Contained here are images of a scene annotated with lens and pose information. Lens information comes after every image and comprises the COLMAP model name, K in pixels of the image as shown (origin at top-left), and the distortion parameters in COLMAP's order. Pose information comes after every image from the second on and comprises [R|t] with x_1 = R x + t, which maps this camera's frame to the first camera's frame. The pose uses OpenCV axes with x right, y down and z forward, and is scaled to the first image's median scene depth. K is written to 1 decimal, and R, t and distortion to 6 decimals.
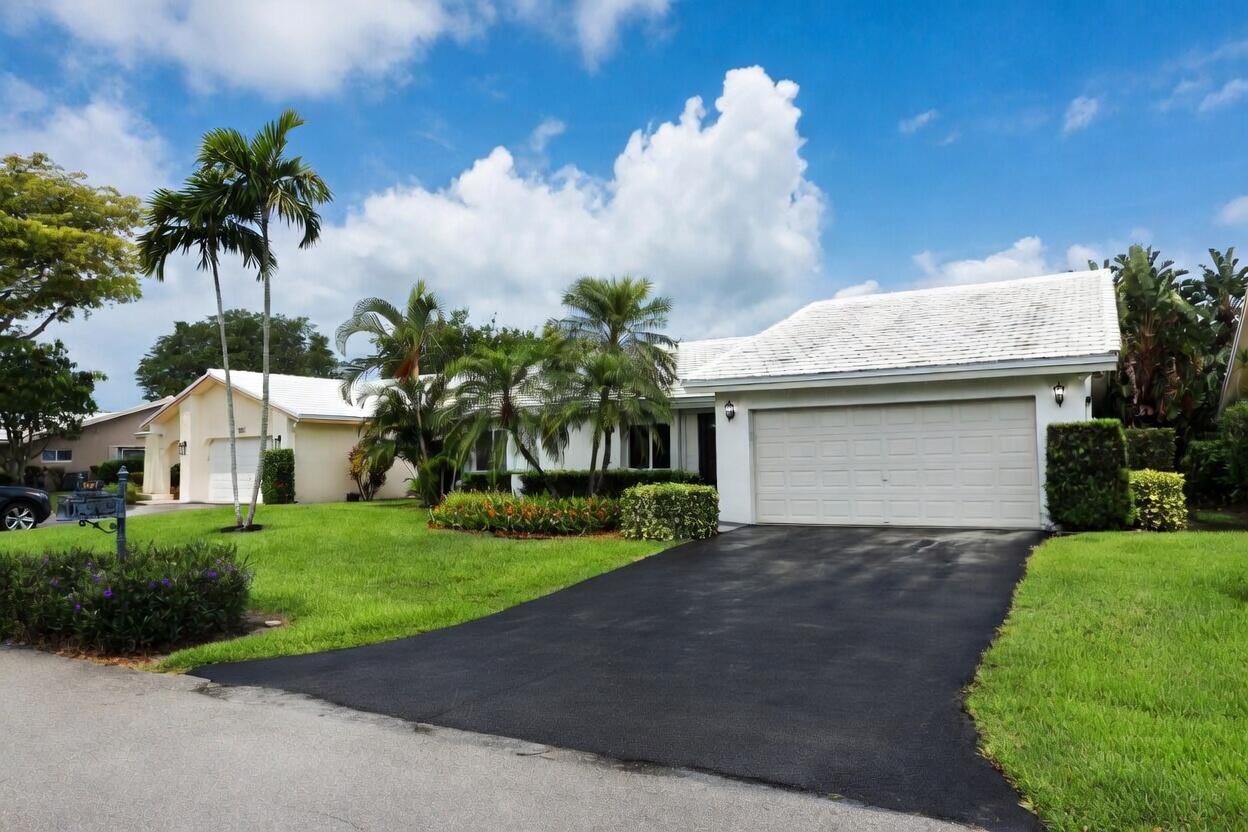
lens RADIAL K [[835.6, 0, 624.0], [0, 835.6, 412.8], [0, 0, 1]] dist [0.008962, 0.000528]
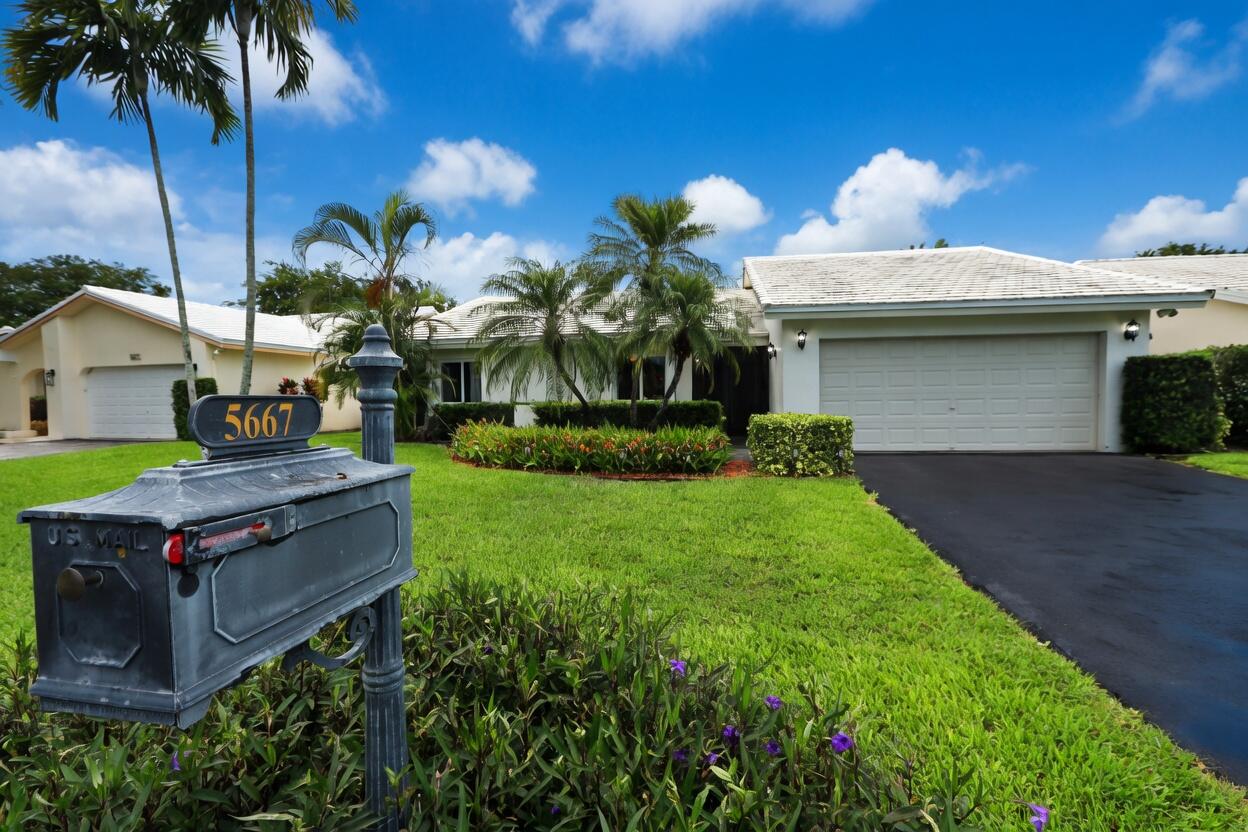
lens RADIAL K [[571.3, 0, 625.2], [0, 571.3, 421.5], [0, 0, 1]] dist [-0.005295, 0.000544]
pose [[0.940105, -0.009672, 0.340748, -0.277323], [-0.022891, 0.995550, 0.091413, 0.033638], [-0.340116, -0.093738, 0.935700, 0.392259]]
